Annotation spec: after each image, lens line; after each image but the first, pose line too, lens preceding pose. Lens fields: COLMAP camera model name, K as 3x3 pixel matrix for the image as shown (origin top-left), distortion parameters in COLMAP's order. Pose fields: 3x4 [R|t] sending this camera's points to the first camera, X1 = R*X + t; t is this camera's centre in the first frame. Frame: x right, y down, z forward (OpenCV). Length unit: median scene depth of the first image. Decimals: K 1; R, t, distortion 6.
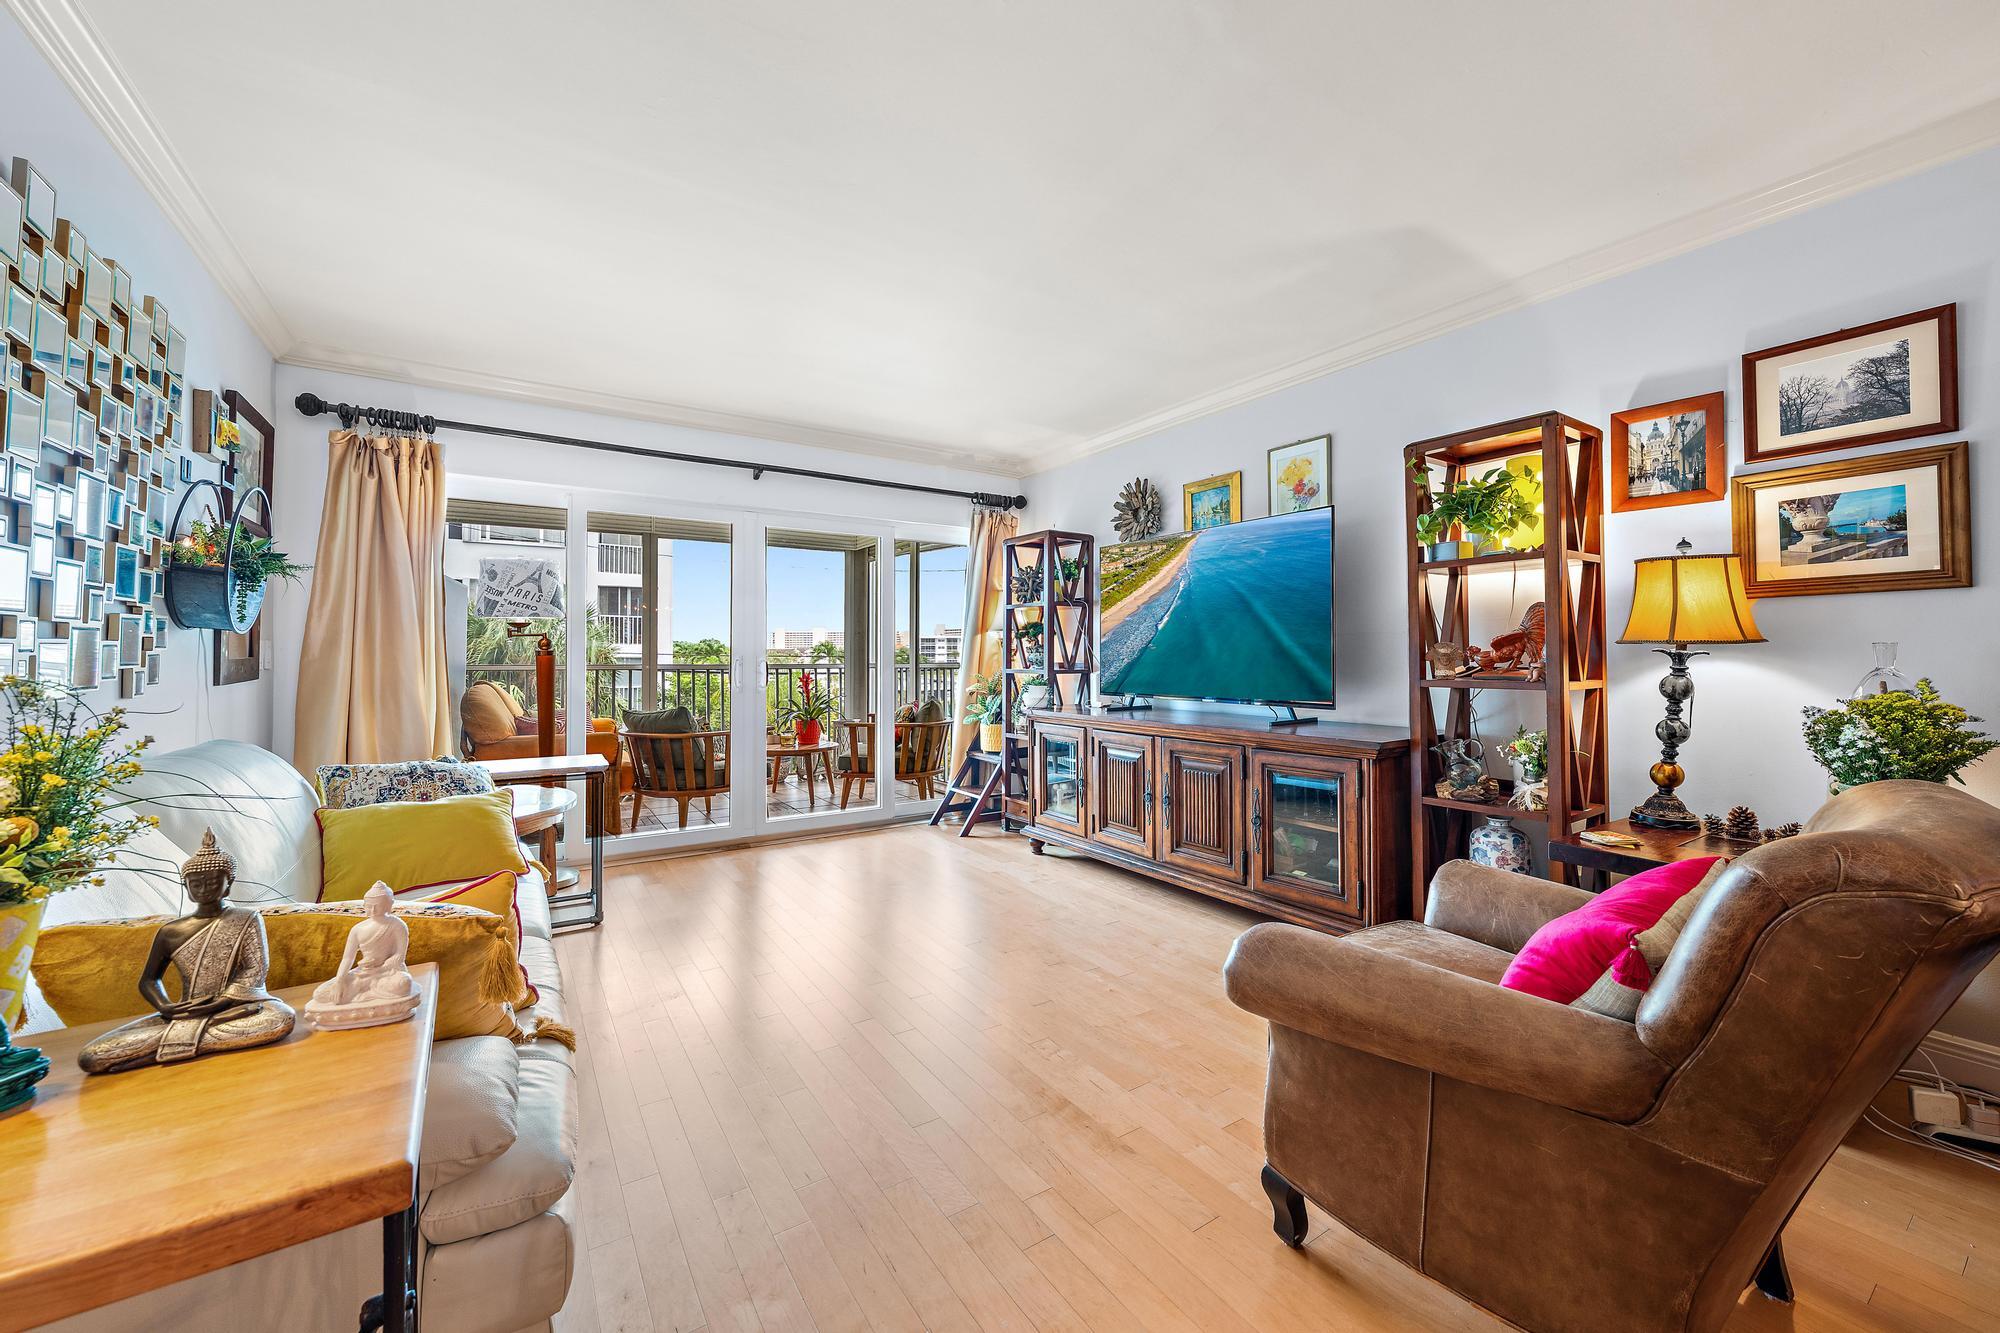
lens RADIAL K [[765.9, 0, 1009.1], [0, 765.9, 651.0], [0, 0, 1]] dist [-0.000541, -0.000239]
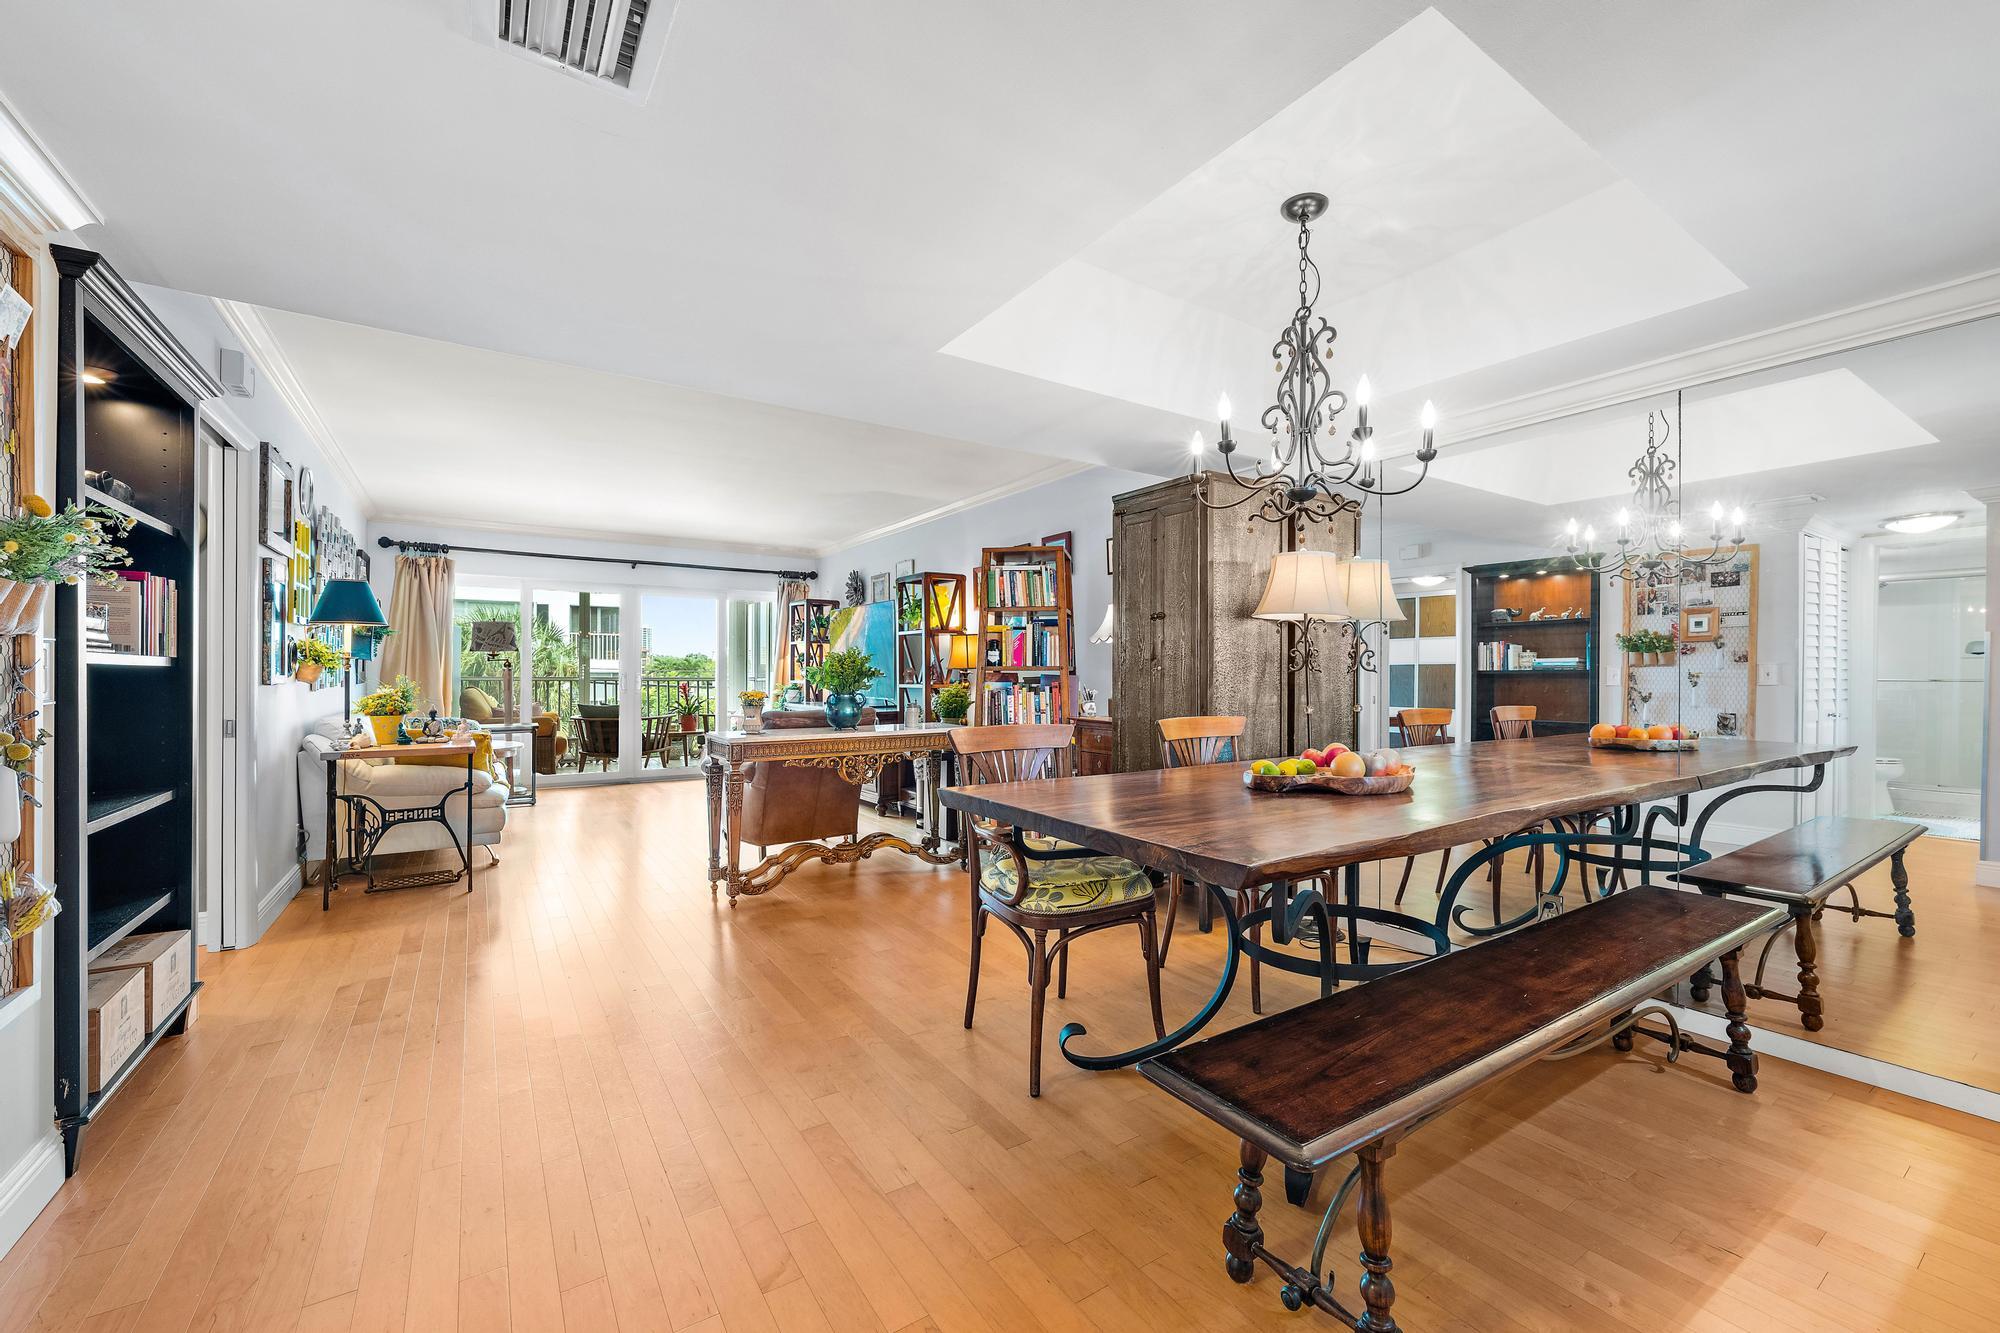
lens RADIAL K [[765.9, 0, 1000.0], [0, 765.9, 678.1], [0, 0, 1]] dist [-0.000541, -0.000239]
pose [[0.999922, 0.004380, 0.011707, 0.475378], [-0.004531, 0.999906, 0.012932, -0.006044], [-0.011650, -0.012984, 0.999848, -0.732090]]
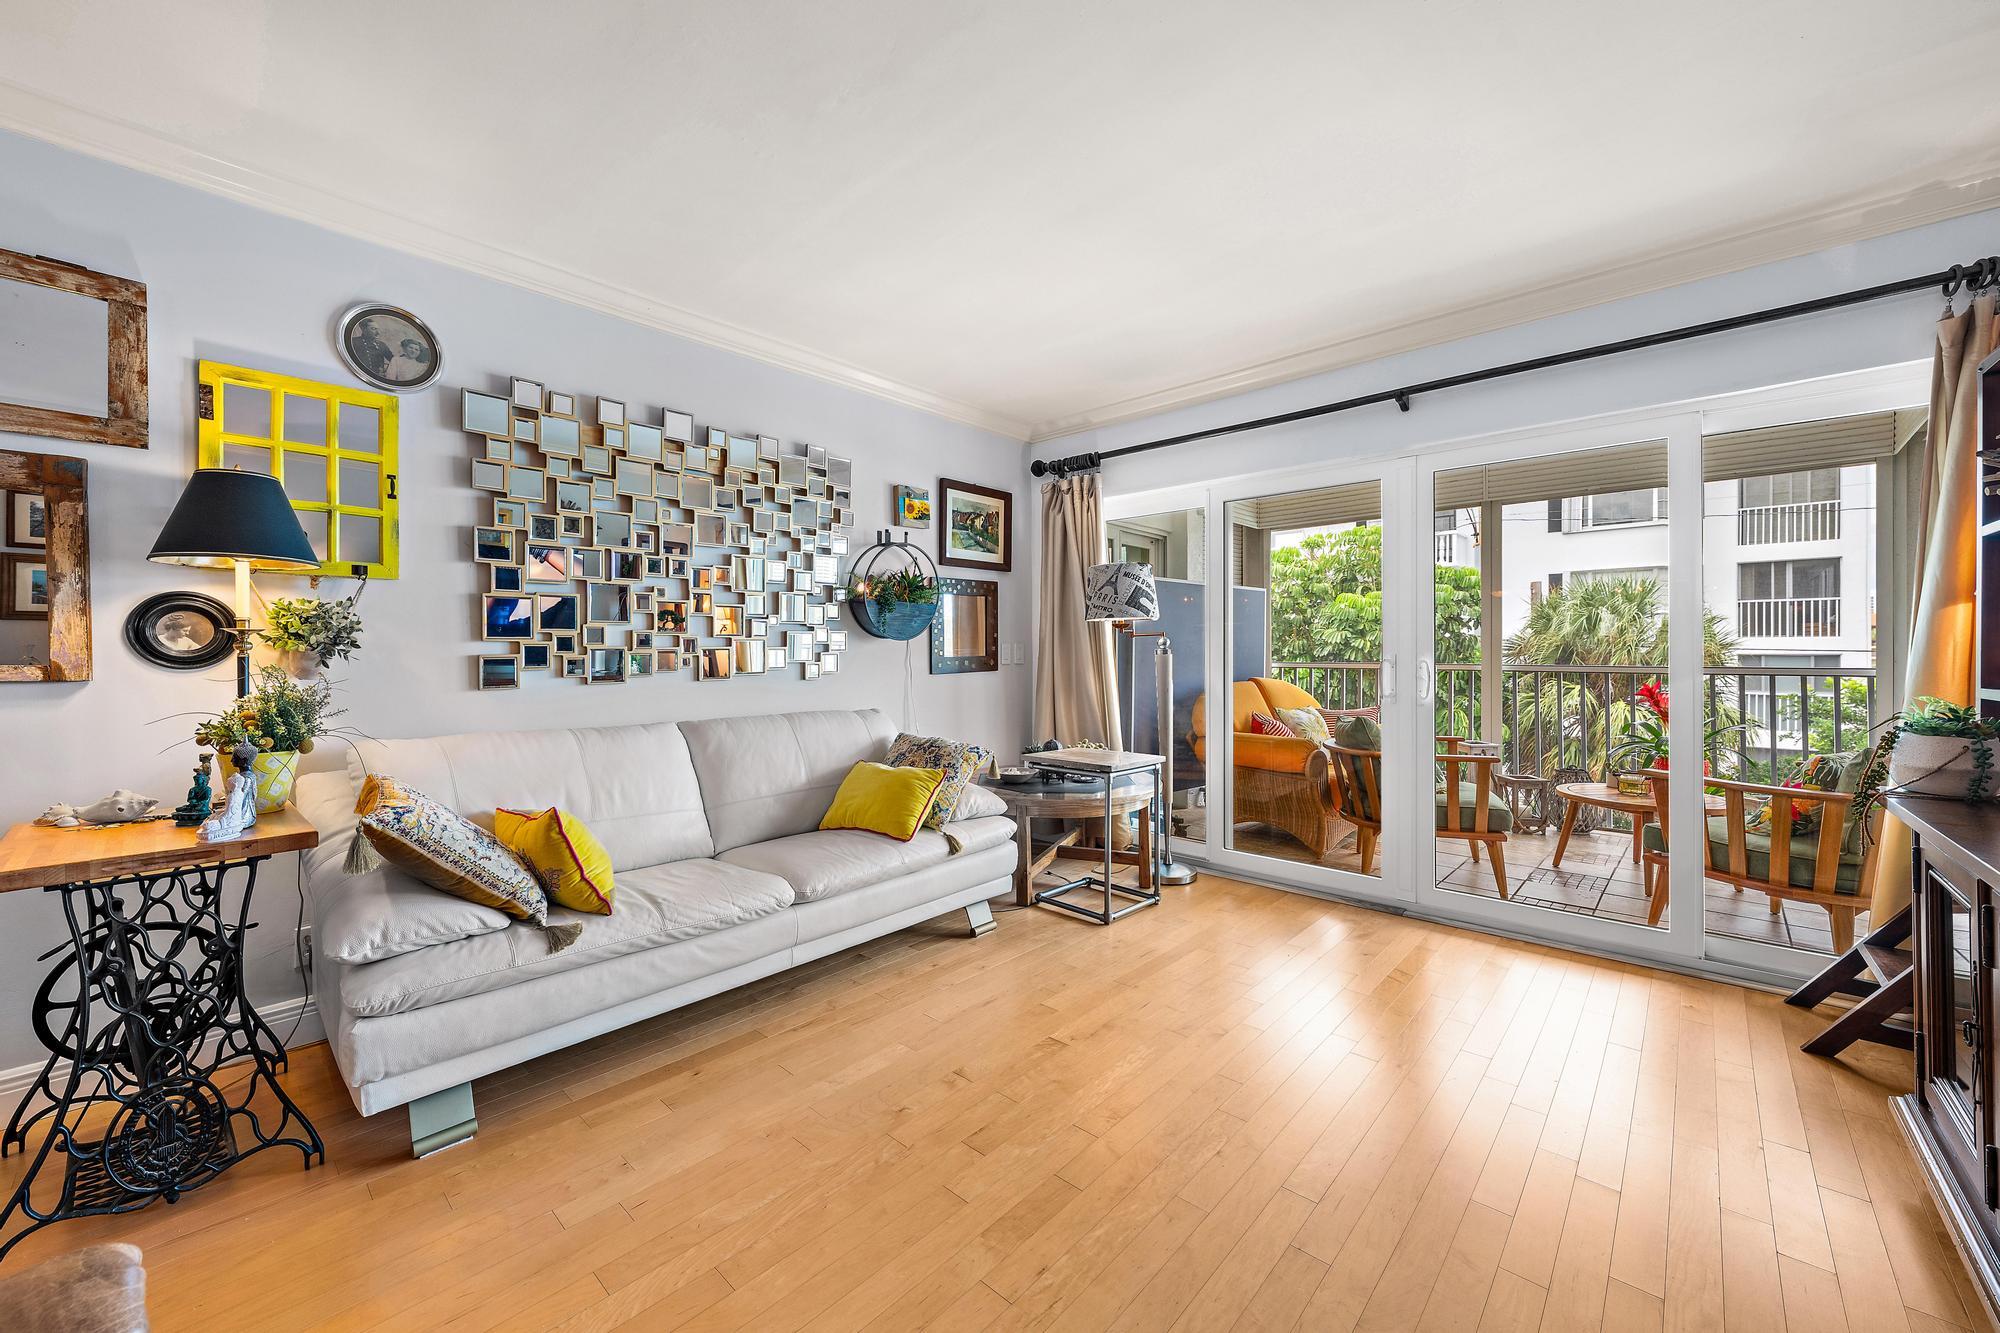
lens RADIAL K [[765.9, 0, 1000.4], [0, 765.9, 658.2], [0, 0, 1]] dist [-0.000541, -0.000239]
pose [[0.237832, 0.005223, -0.971292, 0.287710], [0.008653, 0.999934, 0.007496, 0.001216], [0.971268, -0.010188, 0.237772, 0.458903]]
